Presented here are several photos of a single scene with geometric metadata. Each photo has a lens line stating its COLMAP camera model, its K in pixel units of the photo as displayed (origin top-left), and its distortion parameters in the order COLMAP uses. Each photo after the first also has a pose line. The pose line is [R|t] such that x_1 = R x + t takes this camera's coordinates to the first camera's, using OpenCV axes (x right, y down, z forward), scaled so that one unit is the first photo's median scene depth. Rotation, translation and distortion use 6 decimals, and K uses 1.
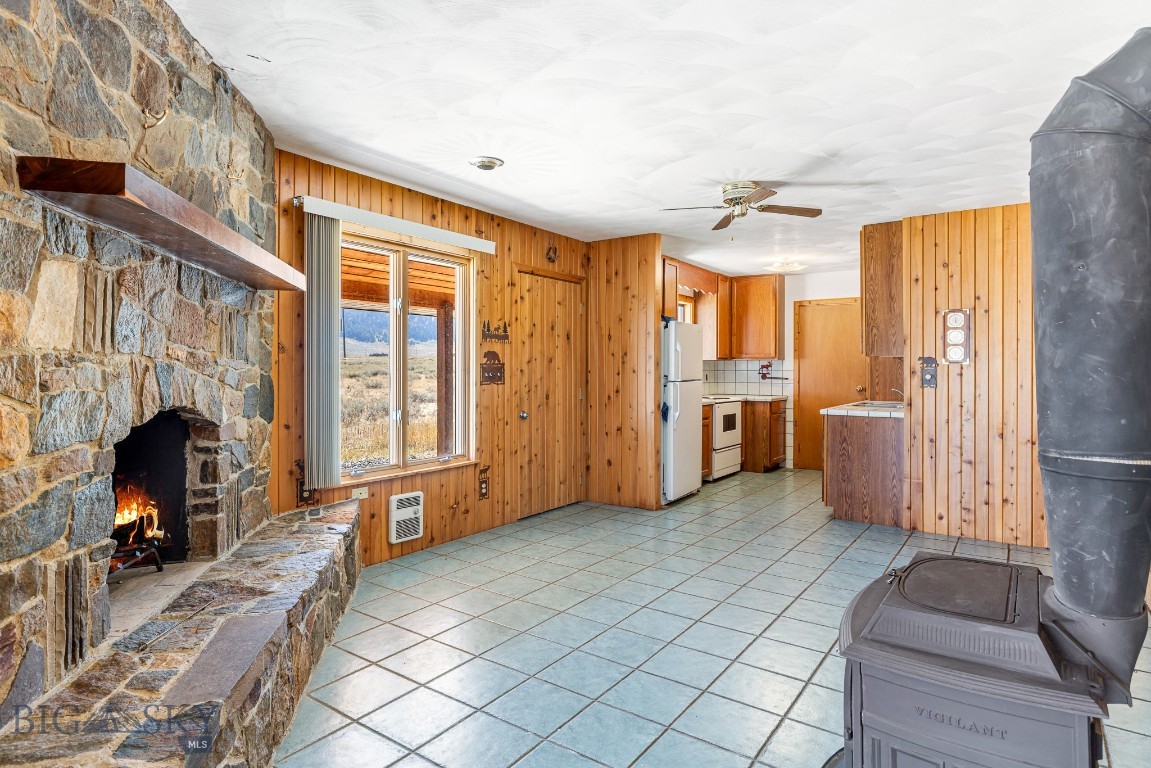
lens RADIAL K [[629.2, 0, 576.6], [0, 629.2, 373.6], [0, 0, 1]] dist [-0.000970, 0.000002]
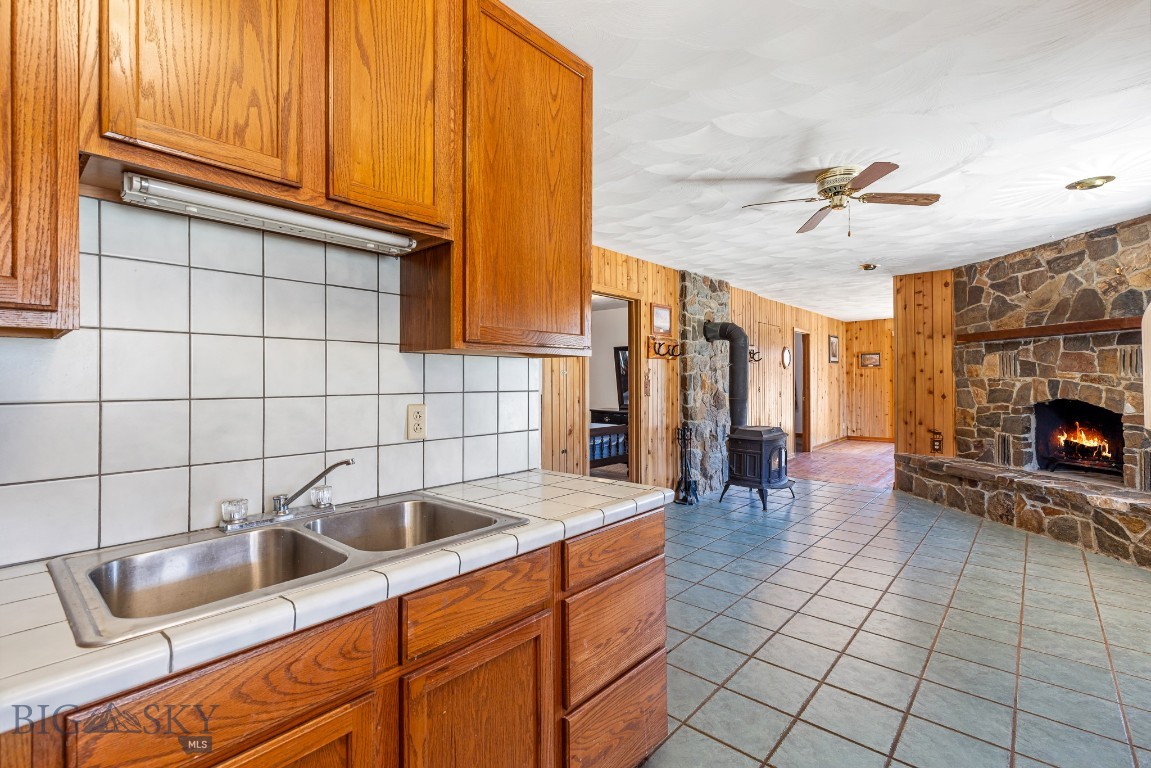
lens RADIAL K [[519.7, 0, 579.1], [0, 519.7, 376.0], [0, 0, 1]] dist [0.004790, -0.000093]
pose [[-0.996295, 0.004571, 0.085880, 0.587414], [0.005697, 0.999901, 0.012871, -0.032401], [-0.085812, 0.013312, -0.996222, 1.825325]]
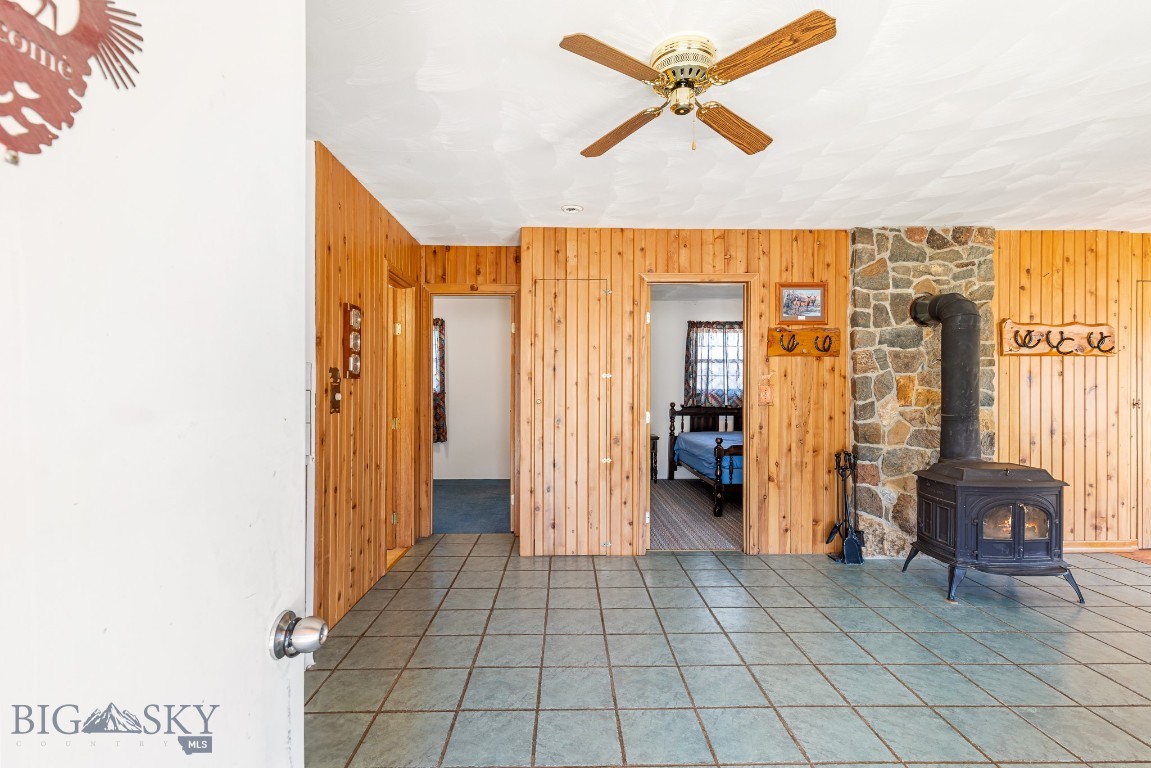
lens RADIAL K [[519.7, 0, 573.7], [0, 519.7, 385.3], [0, 0, 1]] dist [0.004790, -0.000093]
pose [[-0.602816, 0.003630, 0.797872, -0.049462], [0.014039, 0.999883, 0.006057, -0.014372], [-0.797757, 0.014853, -0.602796, 1.408744]]
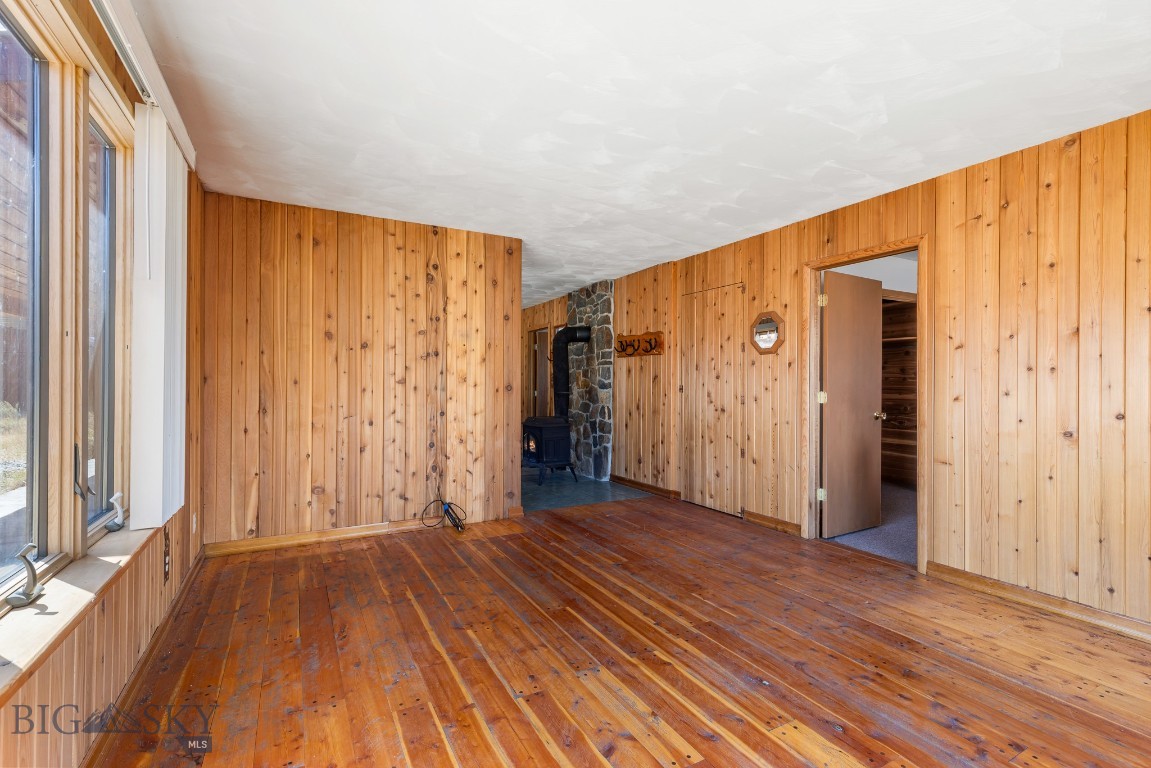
lens RADIAL K [[519.7, 0, 575.5], [0, 519.7, 384.4], [0, 0, 1]] dist [0.004790, -0.000093]
pose [[0.433417, 0.004612, 0.901182, -1.245665], [0.012635, 0.999858, -0.011194, 0.044595], [-0.901105, 0.016238, 0.433297, -0.463031]]
